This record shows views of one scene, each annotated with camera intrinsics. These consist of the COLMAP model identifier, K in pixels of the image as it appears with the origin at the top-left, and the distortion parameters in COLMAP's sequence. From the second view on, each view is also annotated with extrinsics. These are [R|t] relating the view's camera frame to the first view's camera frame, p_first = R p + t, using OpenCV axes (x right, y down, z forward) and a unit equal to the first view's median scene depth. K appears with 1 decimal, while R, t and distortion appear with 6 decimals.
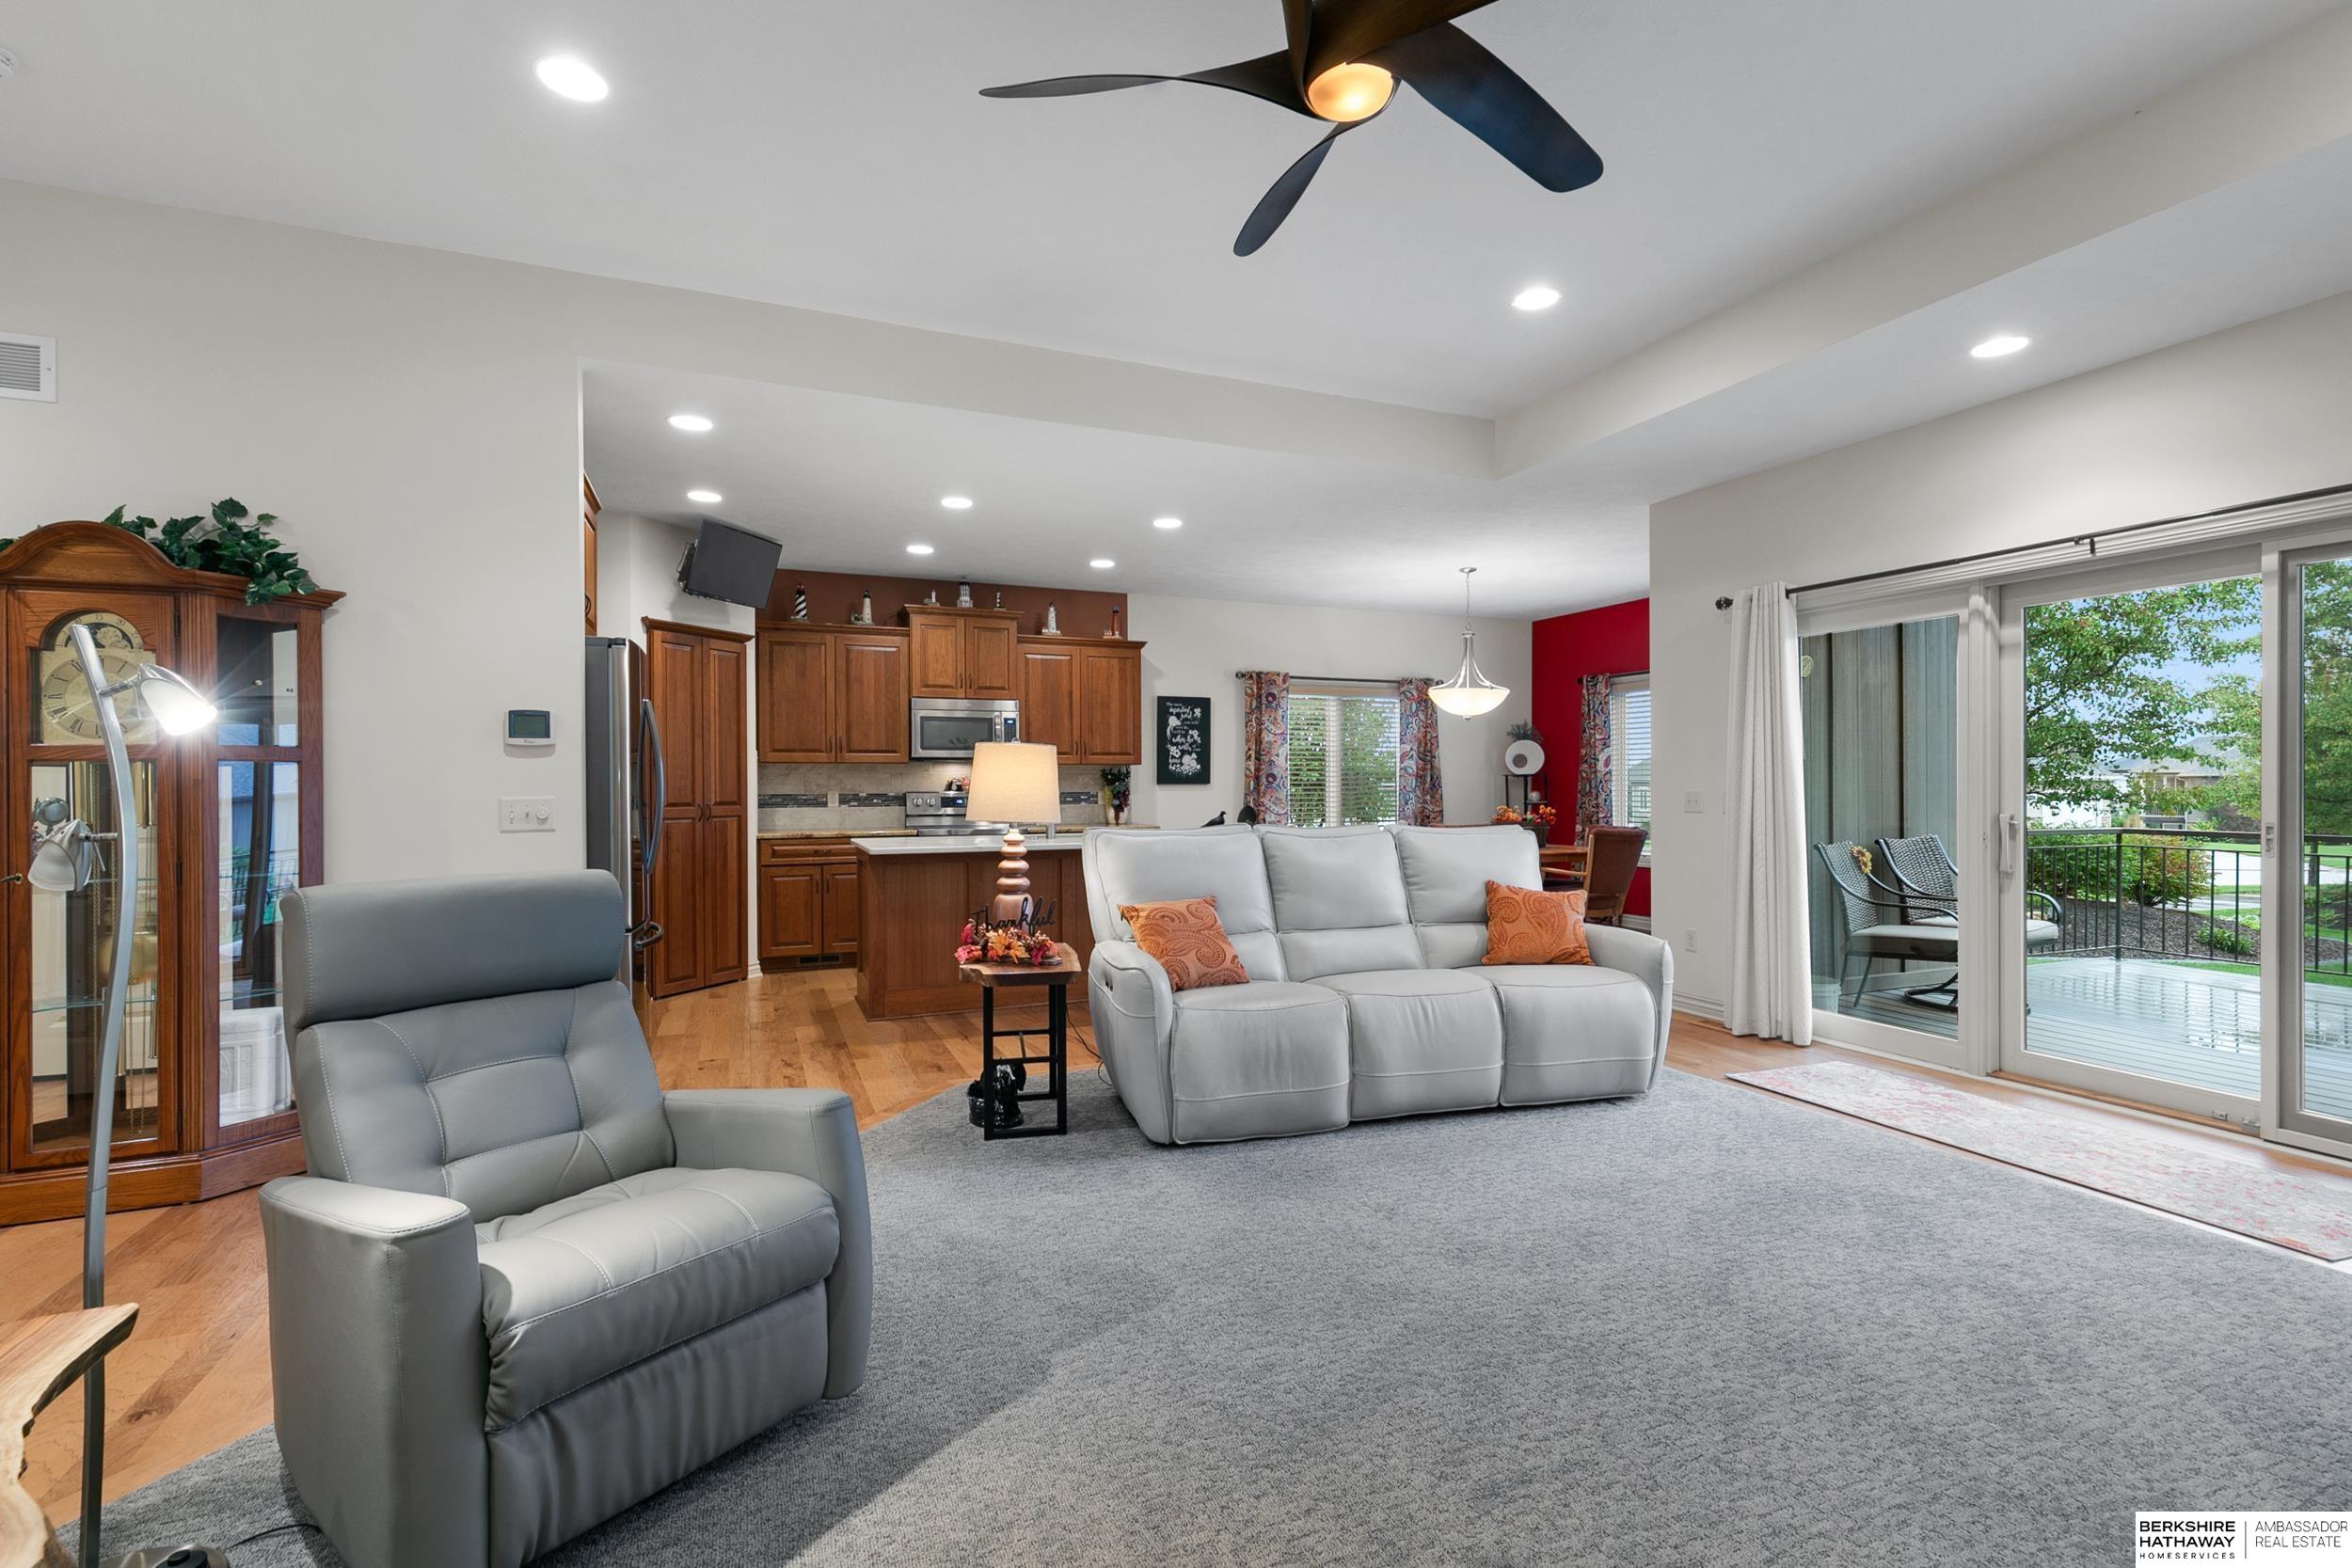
lens RADIAL K [[1061.5, 0, 1228.2], [0, 1061.5, 778.8], [0, 0, 1]] dist [0.014426, -0.001537]
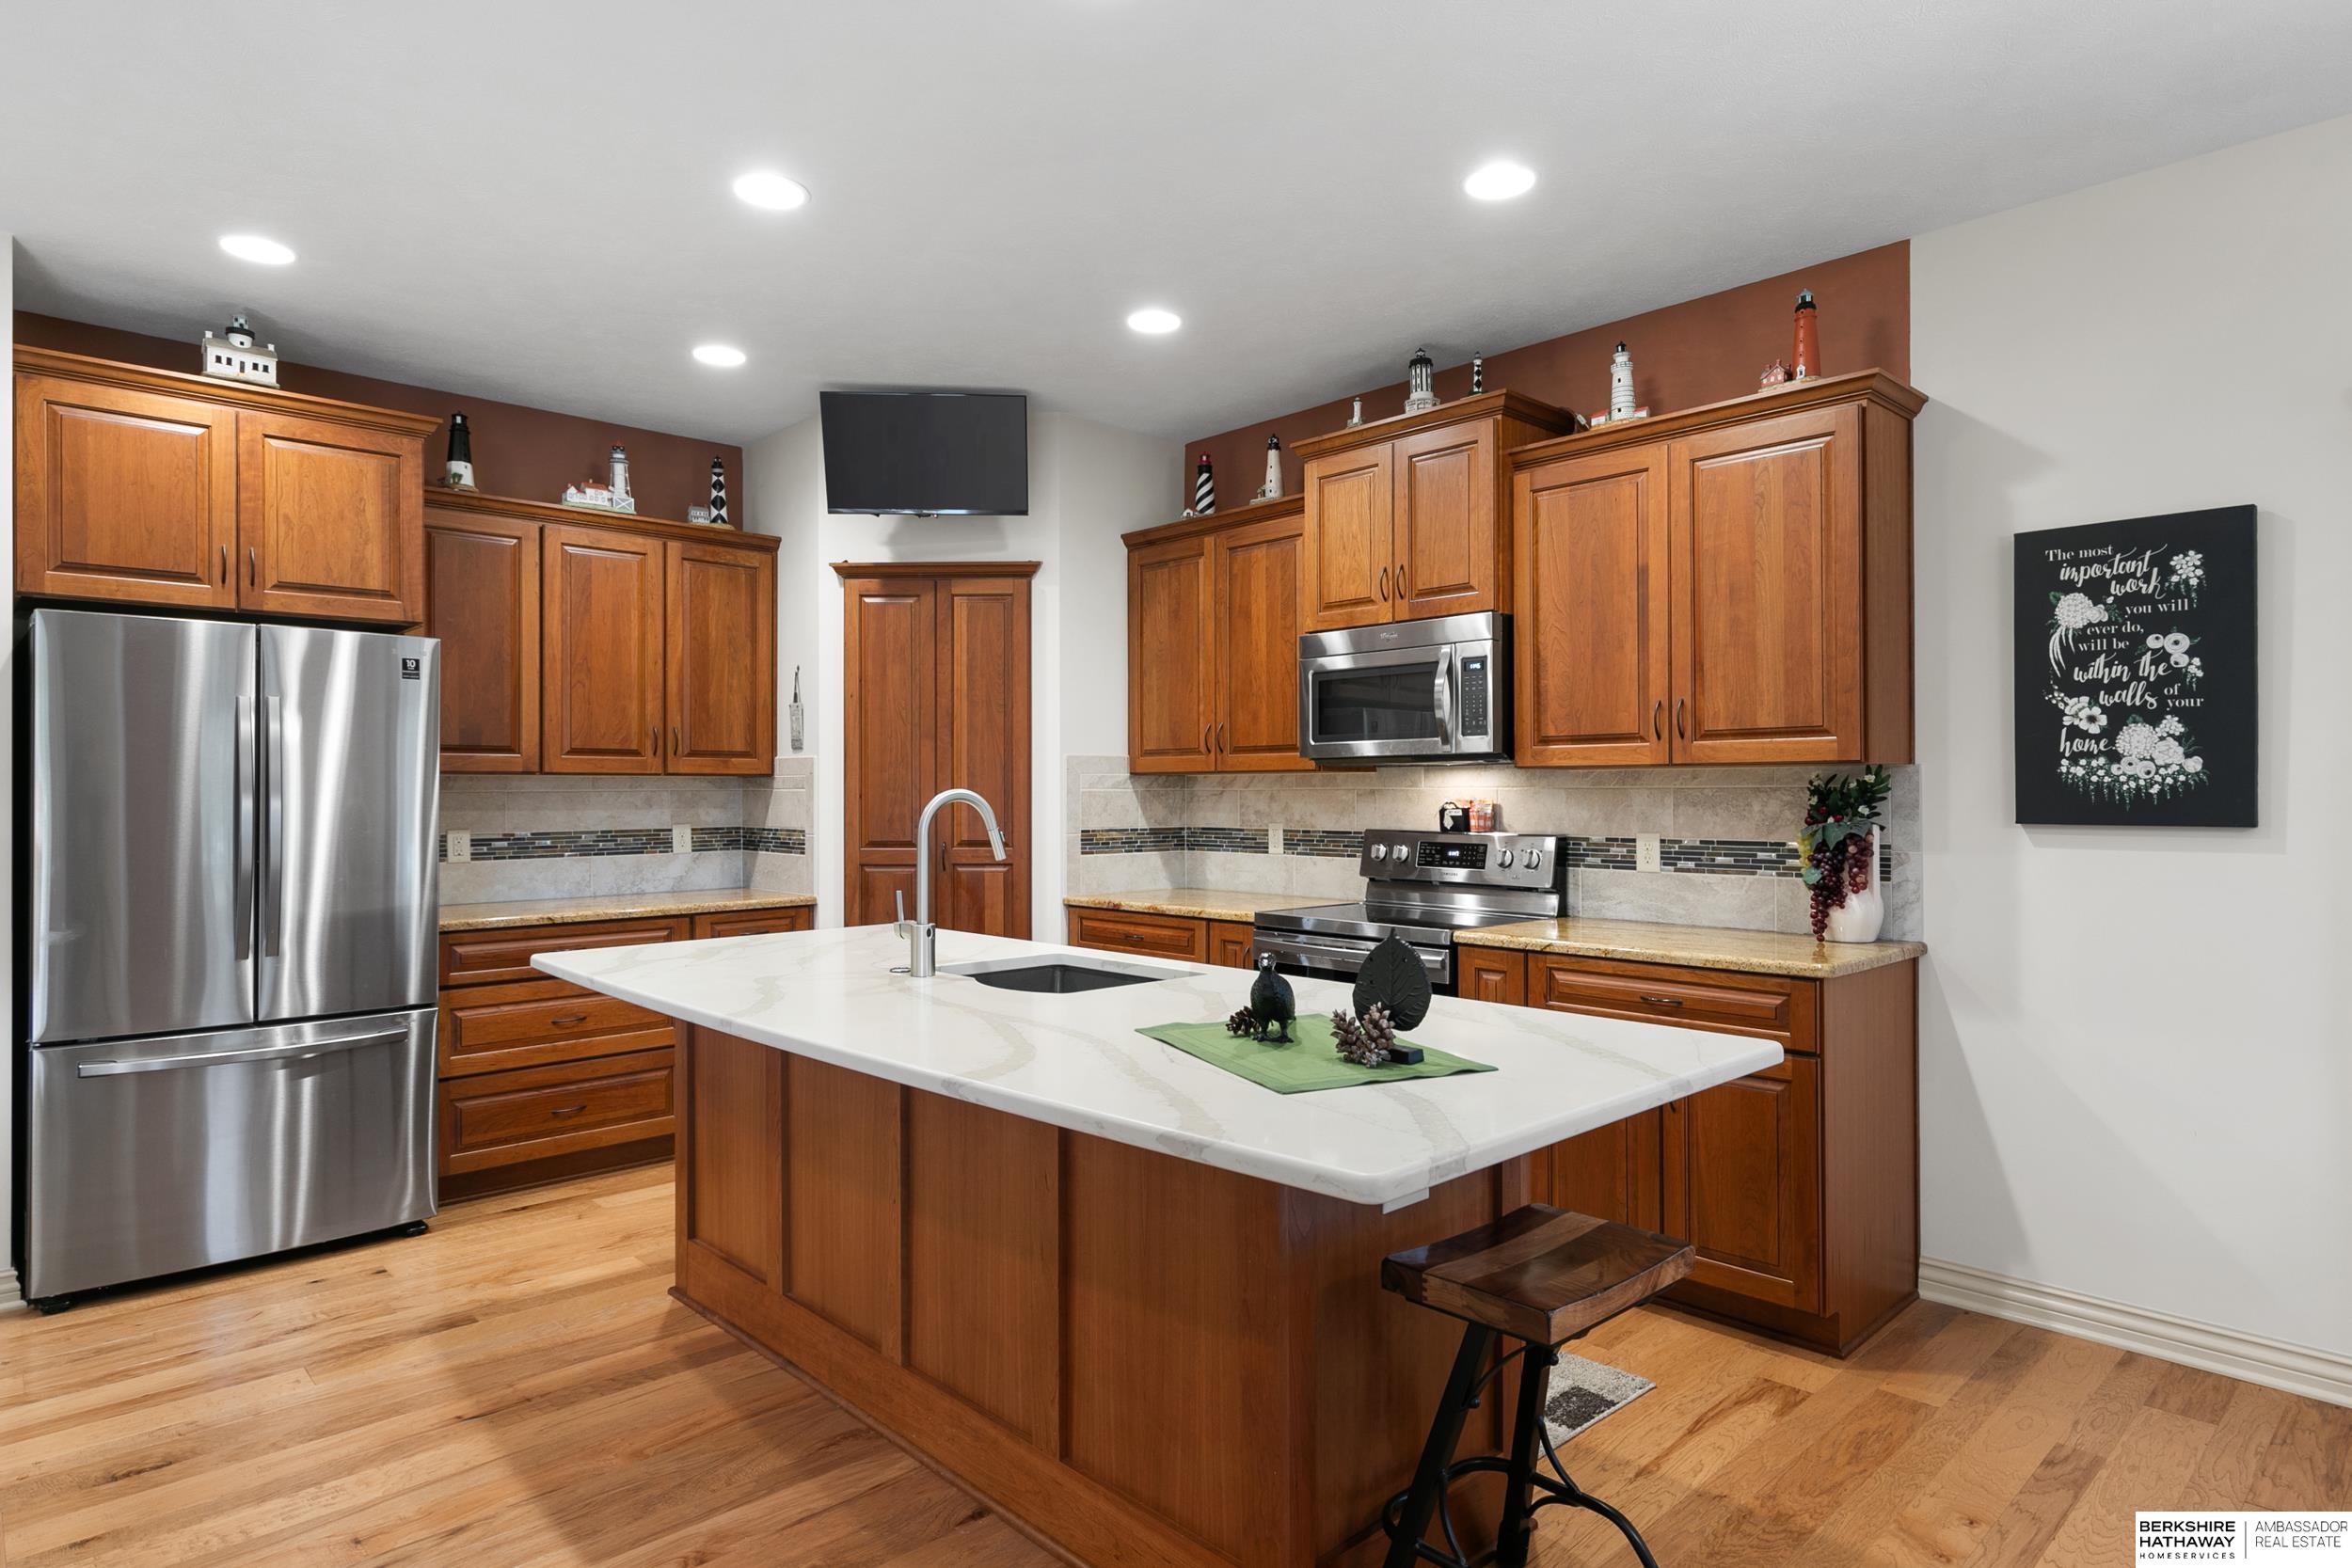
lens RADIAL K [[1348.1, 0, 1185.4], [0, 1348.1, 782.8], [0, 0, 1]] dist [0.011098, -0.000113]
pose [[0.315598, -0.002336, -0.948890, 0.256648], [0.006037, 0.999982, -0.000454, -0.009230], [0.948874, -0.005585, 0.315606, 0.736534]]
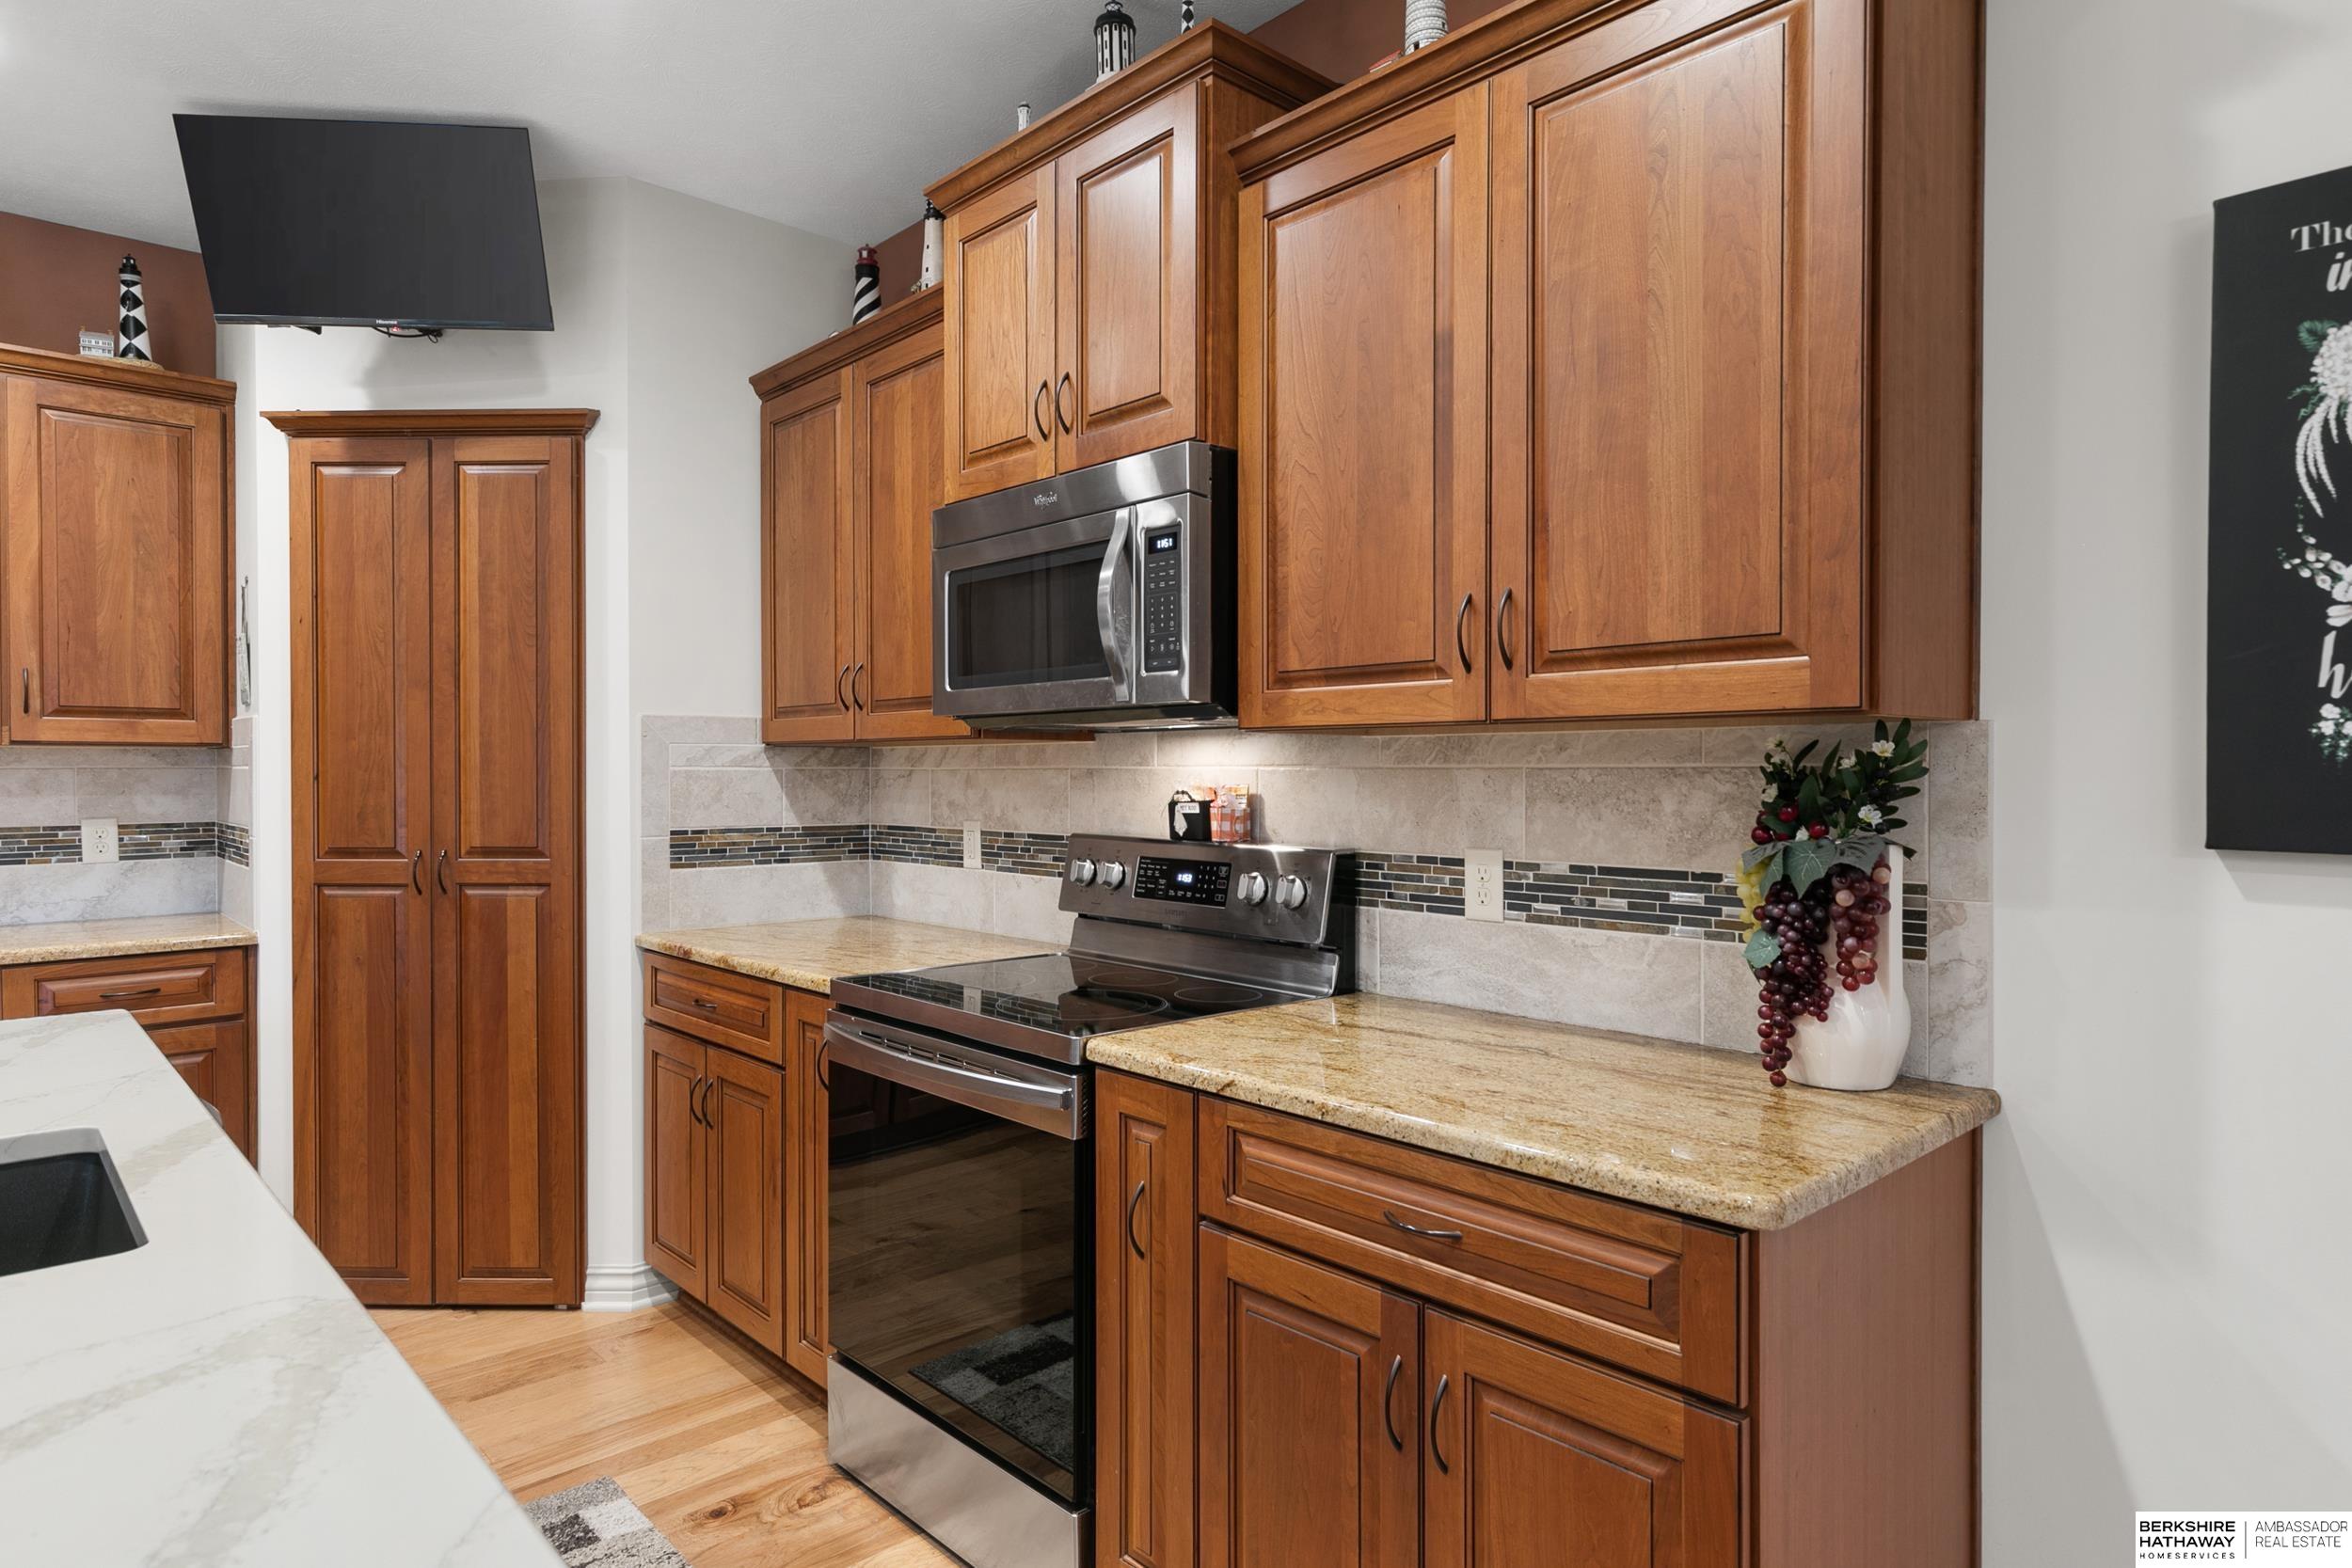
lens RADIAL K [[1348.1, 0, 1200.7], [0, 1348.1, 785.0], [0, 0, 1]] dist [0.011098, -0.000113]
pose [[0.303789, 0.014987, -0.952622, 0.069447], [0.003564, 0.999851, 0.016866, -0.007748], [0.952733, -0.008519, 0.303690, 0.929971]]
